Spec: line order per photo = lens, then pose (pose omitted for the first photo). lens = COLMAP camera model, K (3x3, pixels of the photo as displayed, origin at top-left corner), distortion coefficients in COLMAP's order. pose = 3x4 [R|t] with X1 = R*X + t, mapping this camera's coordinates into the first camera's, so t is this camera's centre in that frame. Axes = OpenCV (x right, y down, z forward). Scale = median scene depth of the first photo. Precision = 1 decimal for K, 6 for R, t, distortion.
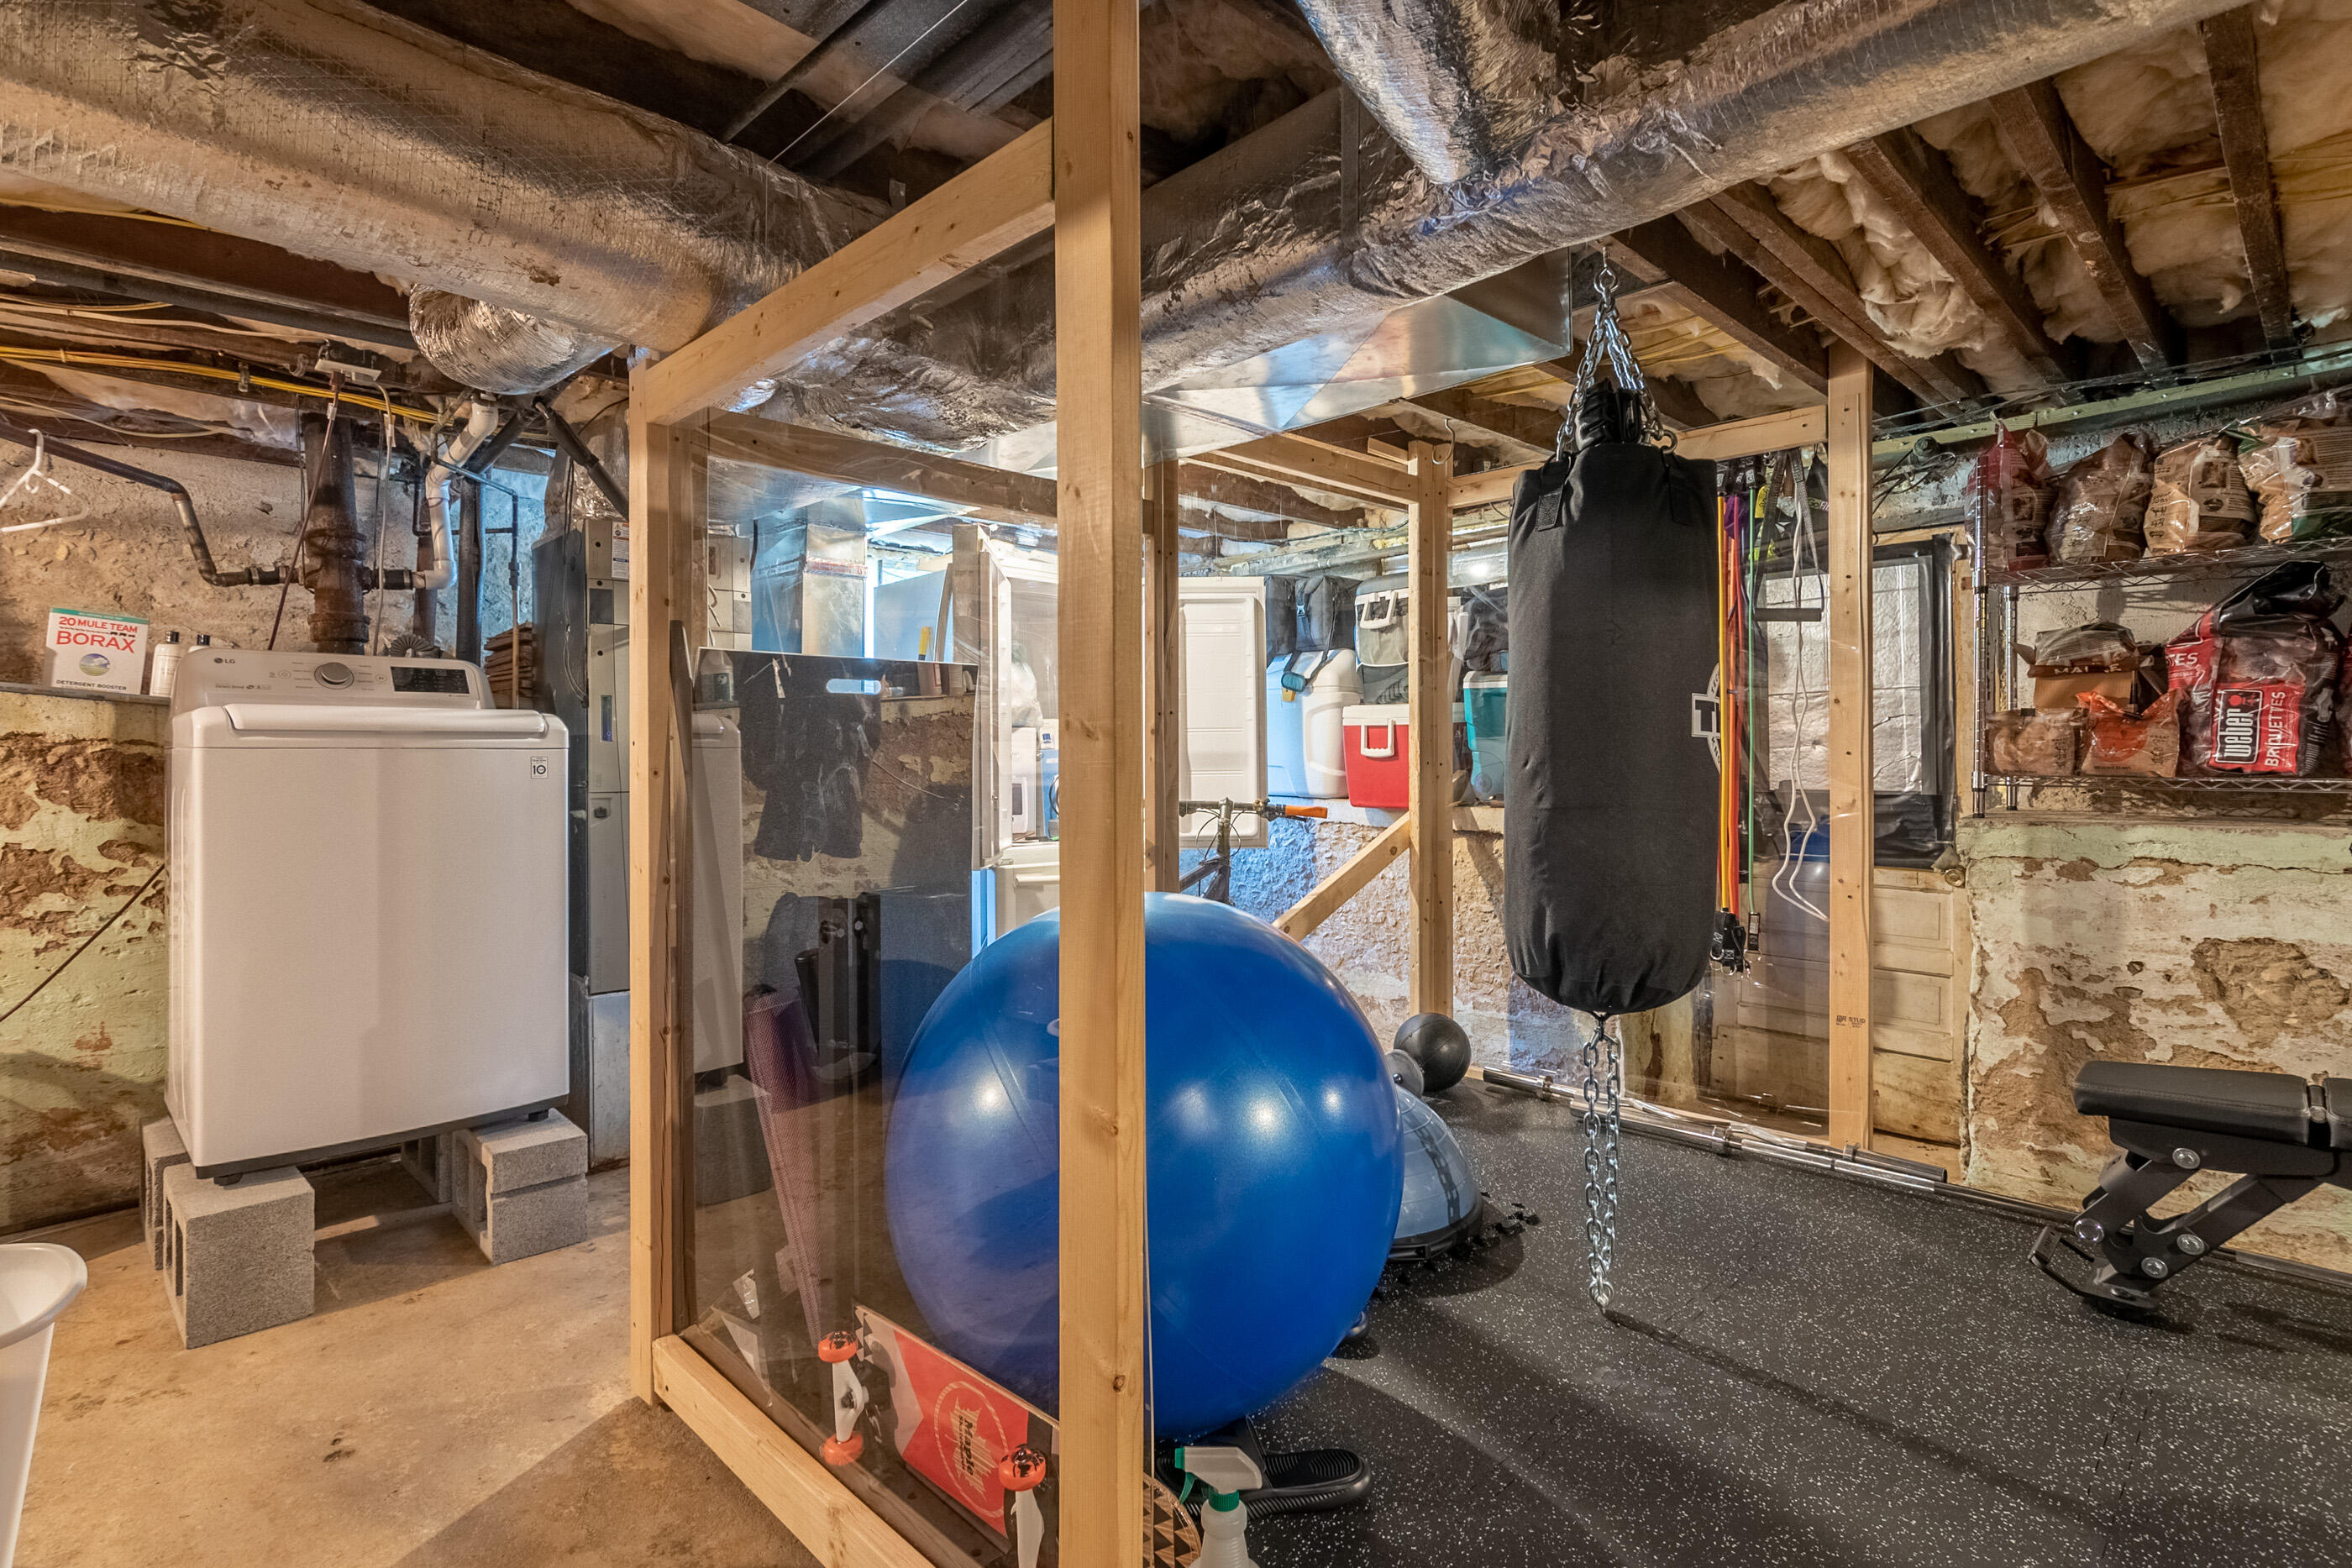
lens RADIAL K [[1142.4, 0, 1162.0], [0, 1142.4, 754.1], [0, 0, 1]] dist [-0.001940, 0.002540]
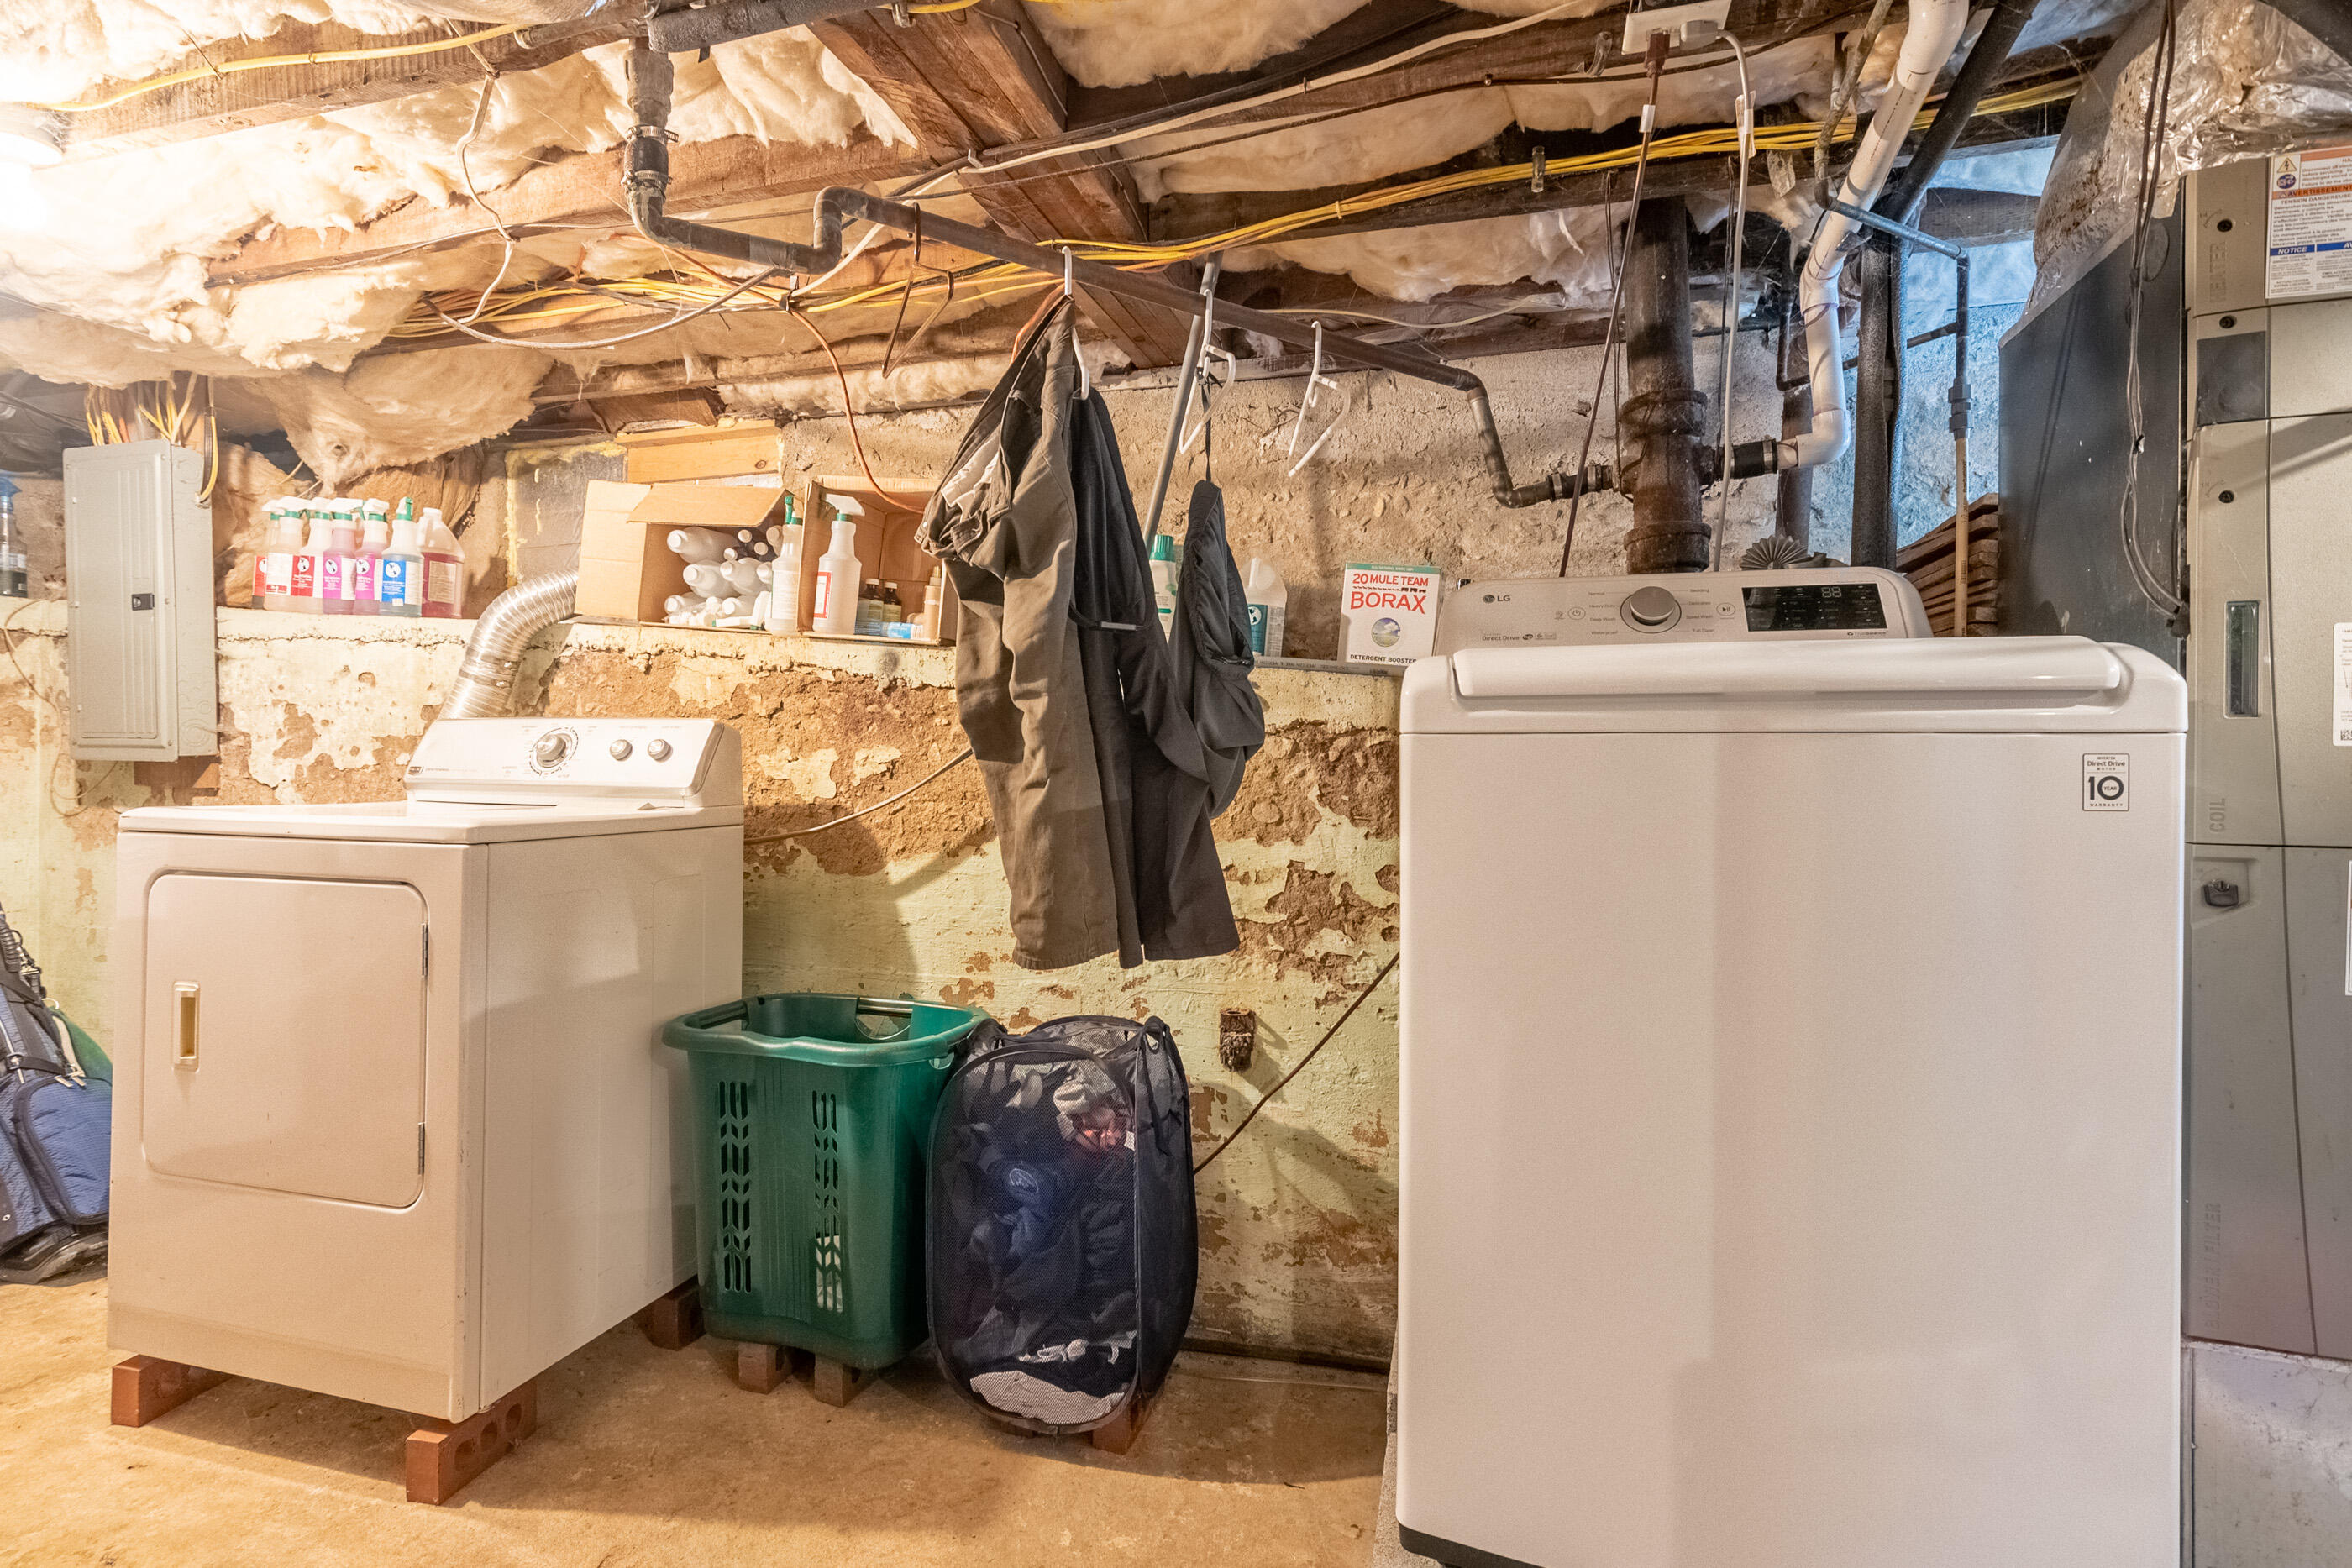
lens RADIAL K [[1142.4, 0, 1178.2], [0, 1142.4, 763.0], [0, 0, 1]] dist [-0.001940, 0.002540]
pose [[0.498483, 0.010725, -0.866833, -0.355355], [-0.004193, 0.999942, 0.009960, 0.002701], [0.866889, -0.001330, 0.498499, 0.523071]]
